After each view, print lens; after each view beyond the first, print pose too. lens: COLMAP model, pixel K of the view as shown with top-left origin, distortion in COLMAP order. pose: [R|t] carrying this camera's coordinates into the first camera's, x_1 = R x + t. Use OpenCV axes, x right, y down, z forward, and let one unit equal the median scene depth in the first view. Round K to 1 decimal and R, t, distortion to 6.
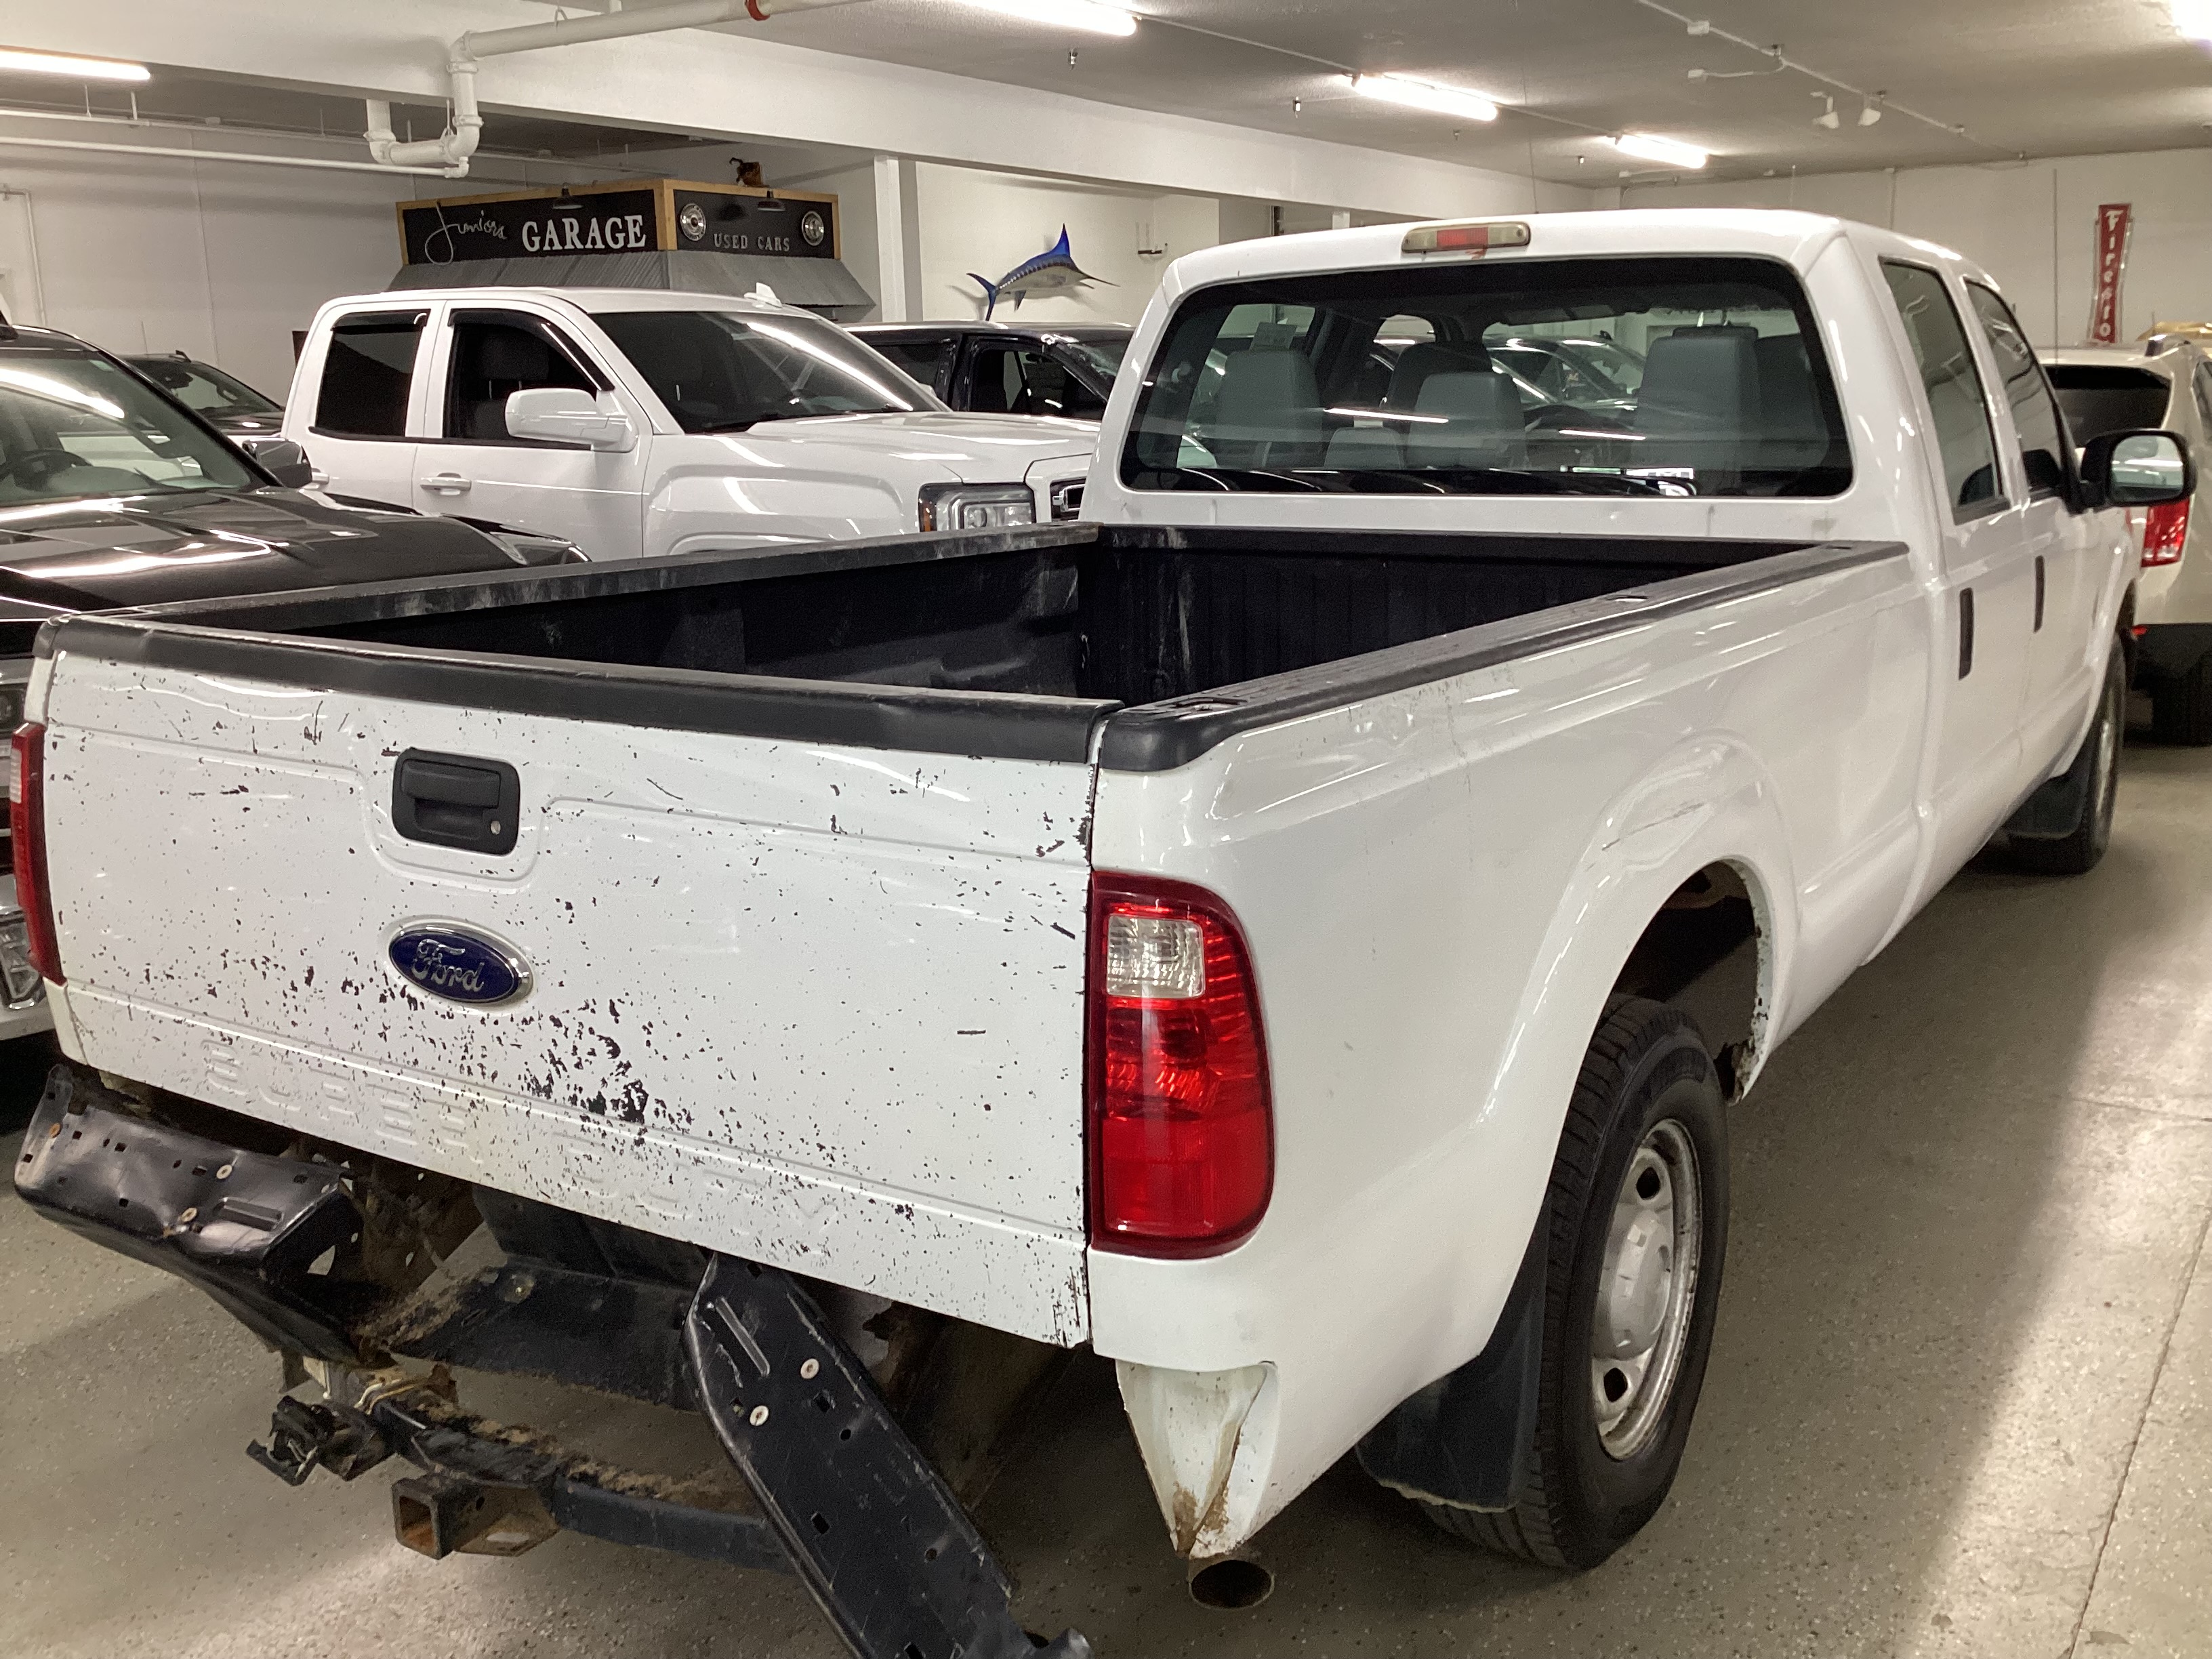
lens RADIAL K [[2006.0, 0, 1106.0], [0, 2006.0, 829.5], [0, 0, 1]] dist [0.139225, -0.293164]
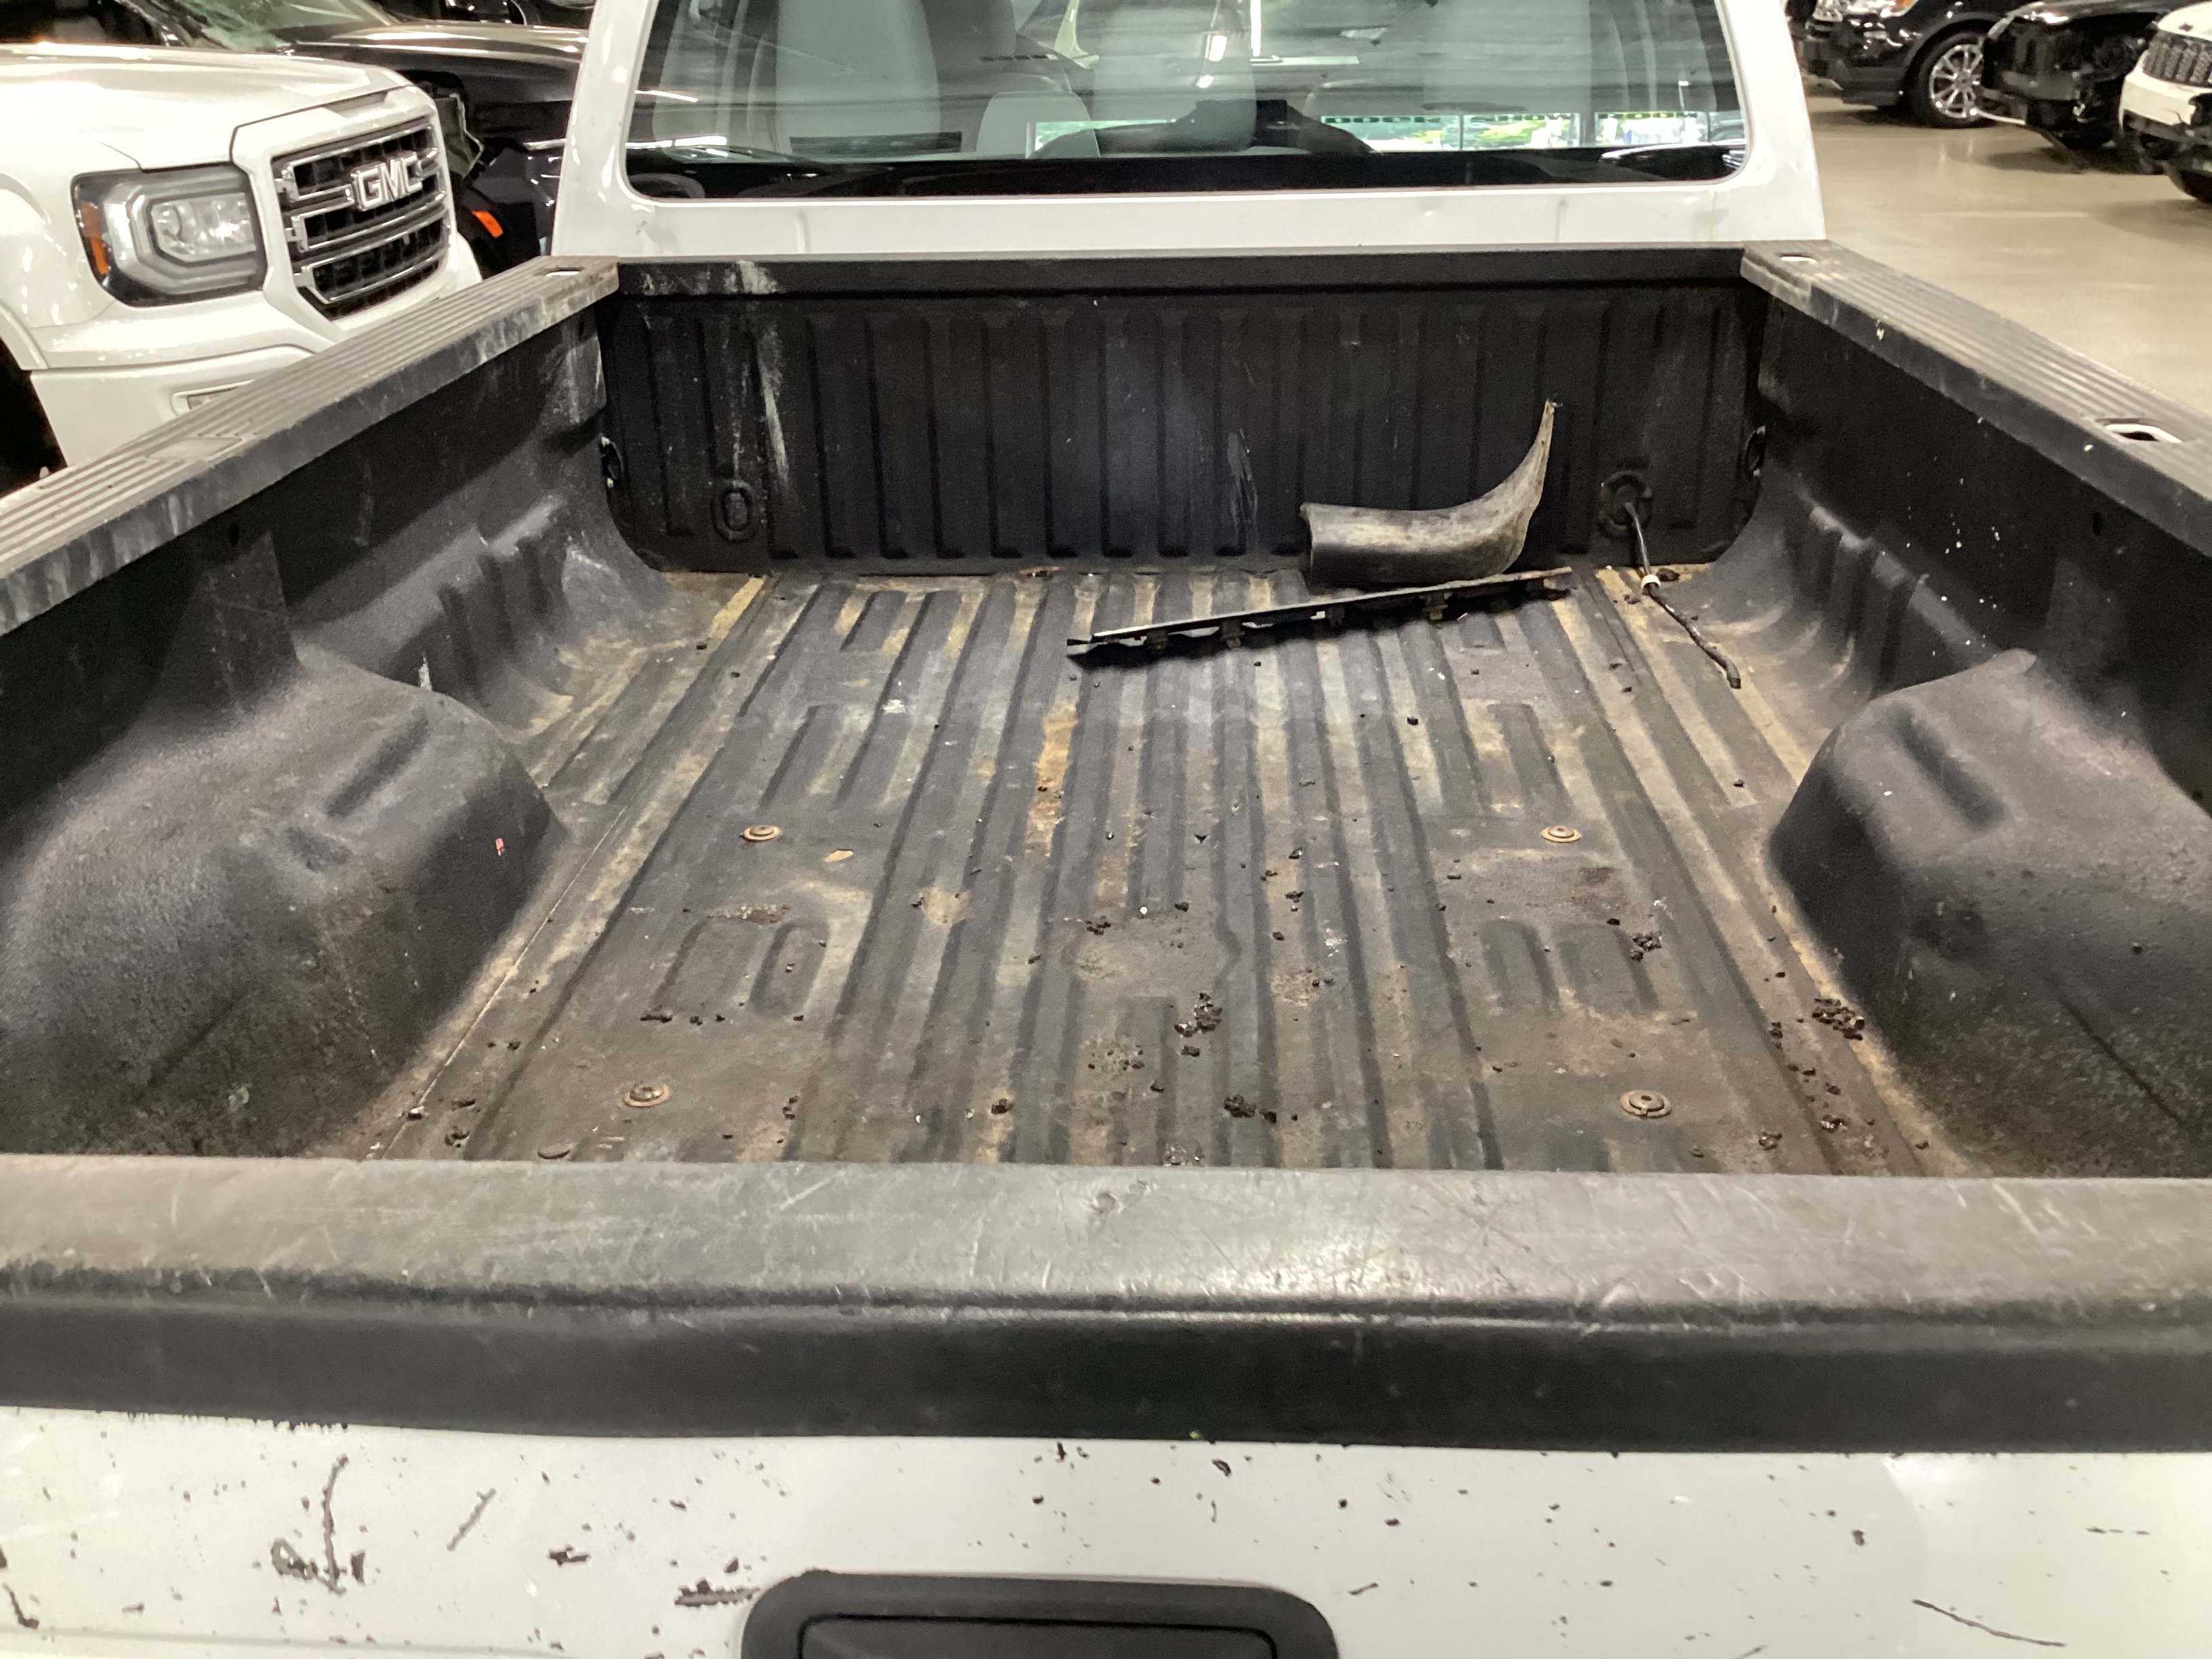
lens RADIAL K [[2006.0, 0, 1106.0], [0, 2006.0, 829.5], [0, 0, 1]] dist [0.139225, -0.293164]
pose [[0.864362, -0.203882, 0.459685, -0.423828], [0.113988, 0.969766, 0.215780, -0.208258], [-0.489781, -0.134113, 0.861469, 0.741841]]
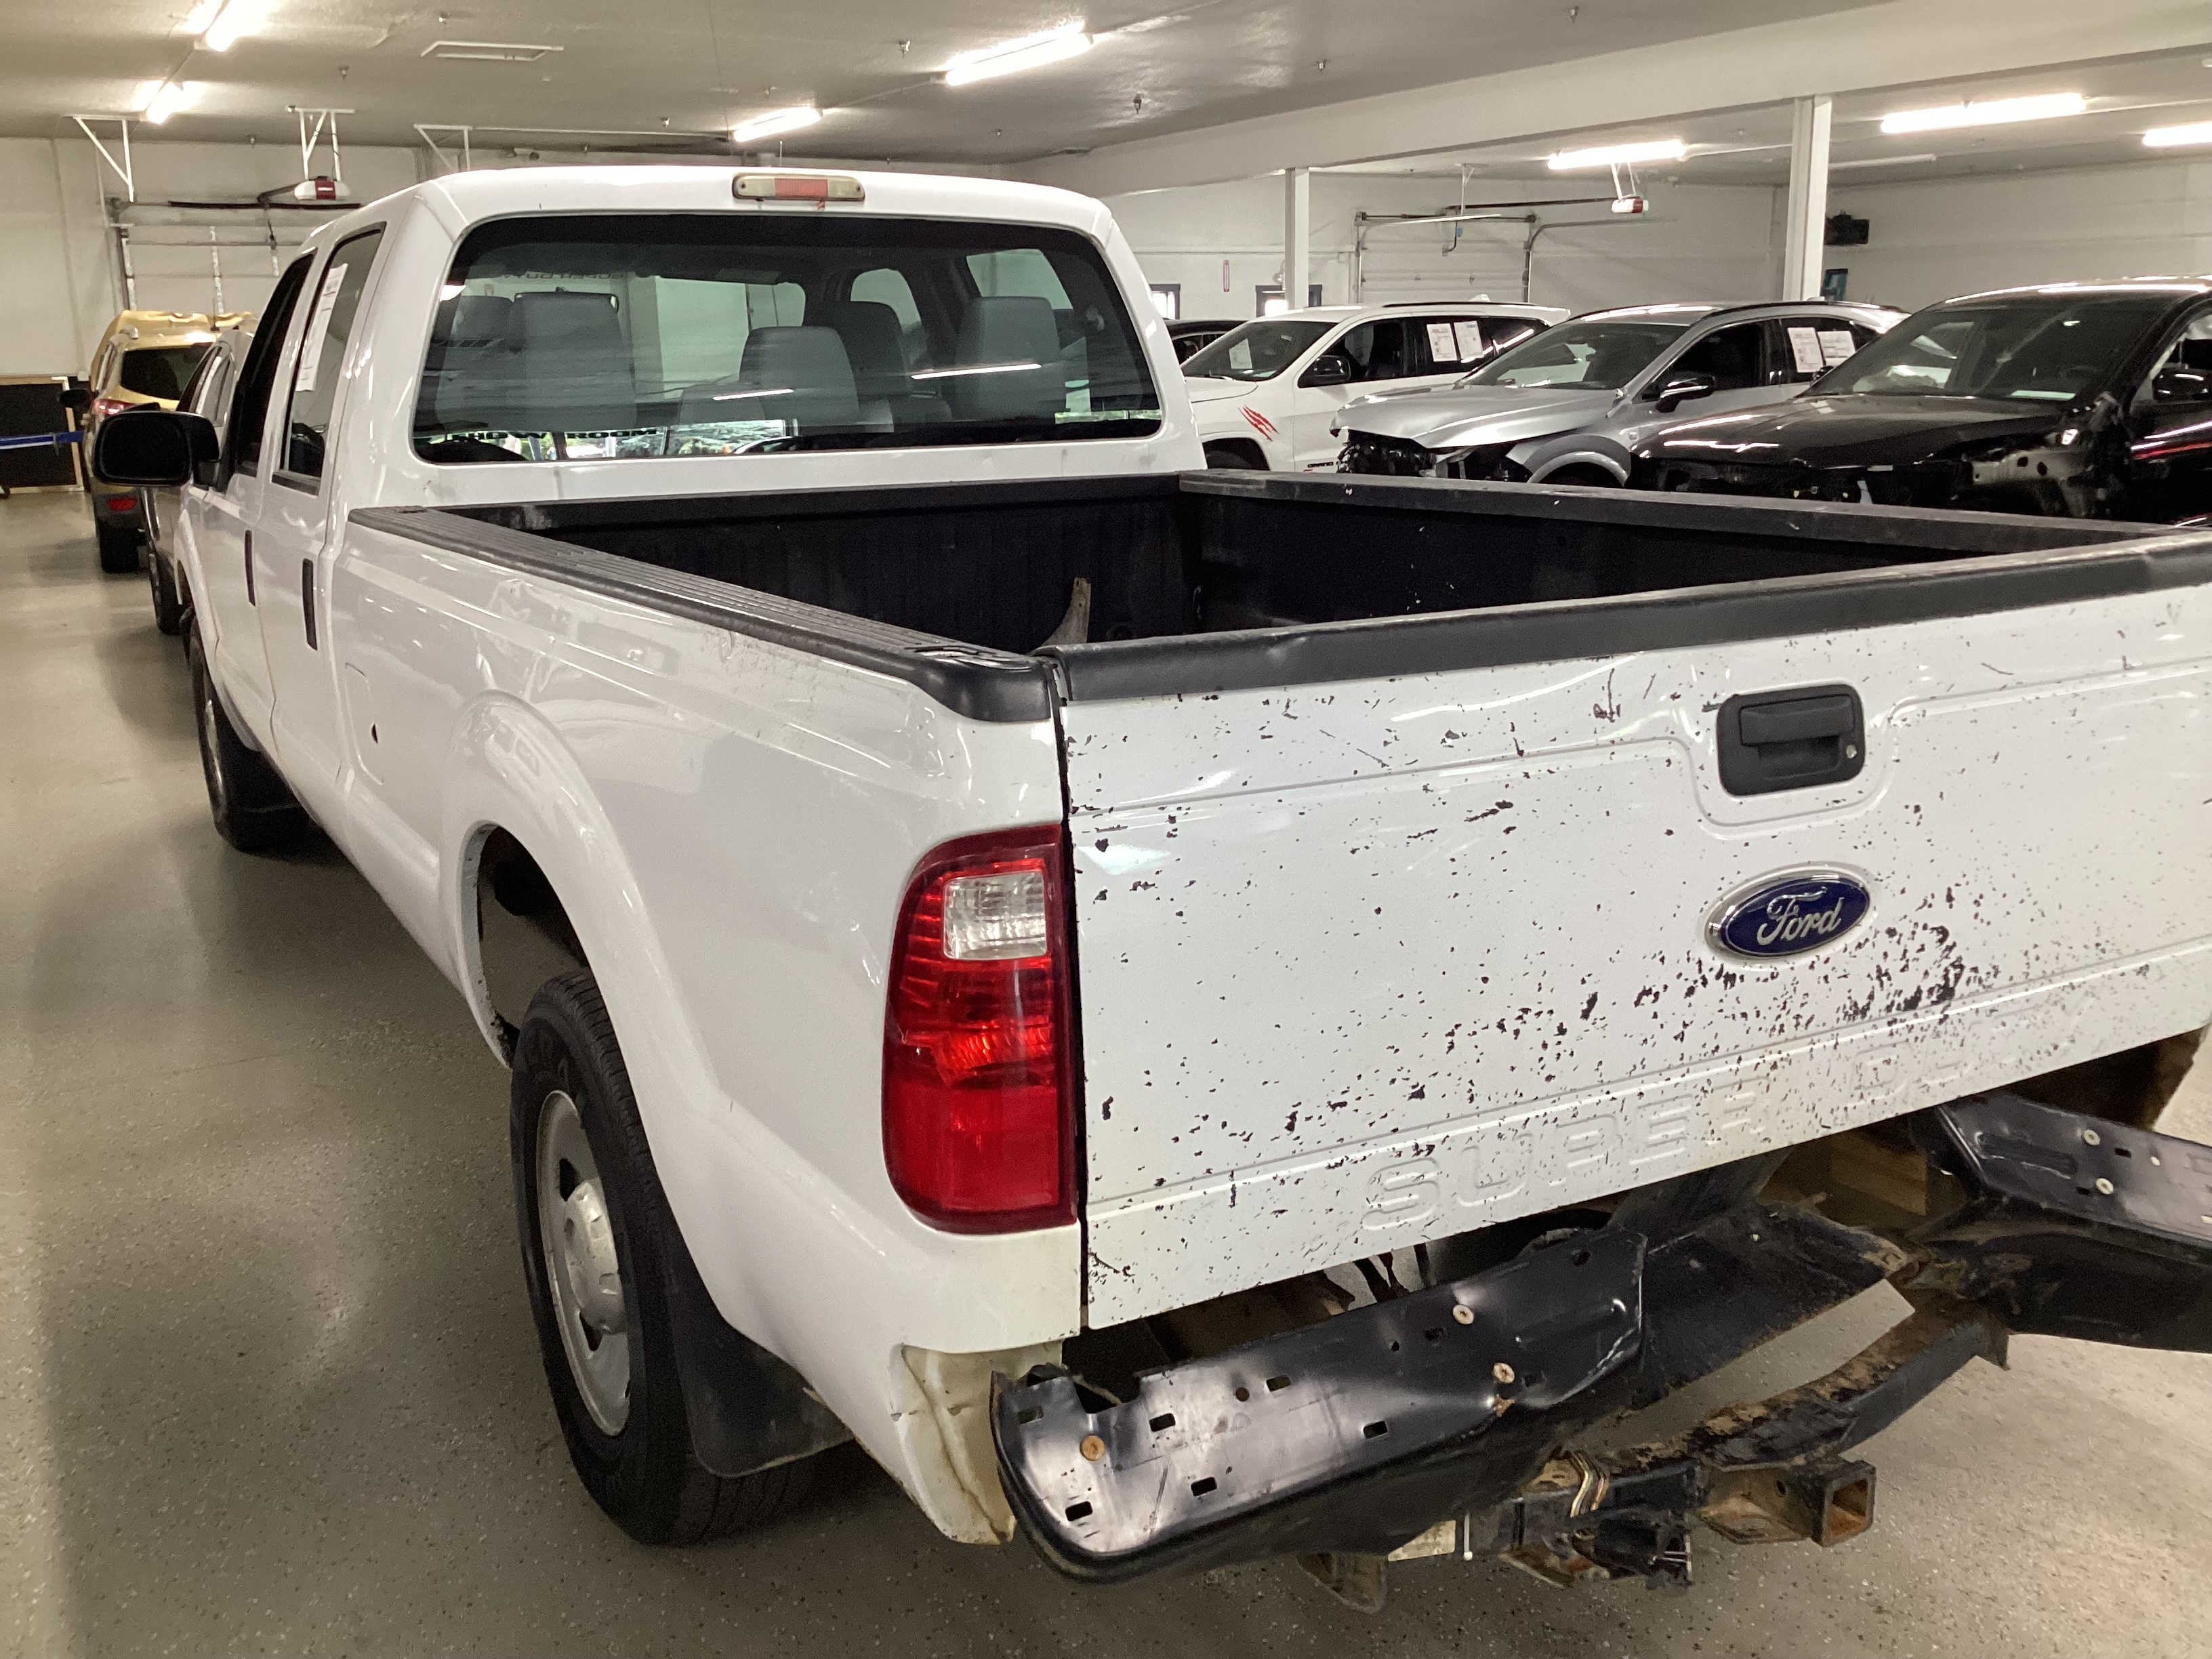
lens RADIAL K [[2006.0, 0, 1106.0], [0, 2006.0, 829.5], [0, 0, 1]] dist [0.139225, -0.293164]
pose [[0.466815, -0.199296, 0.861606, -1.268068], [0.199050, 0.972955, 0.117207, -0.144208], [-0.861663, 0.116789, 0.493860, 0.810772]]
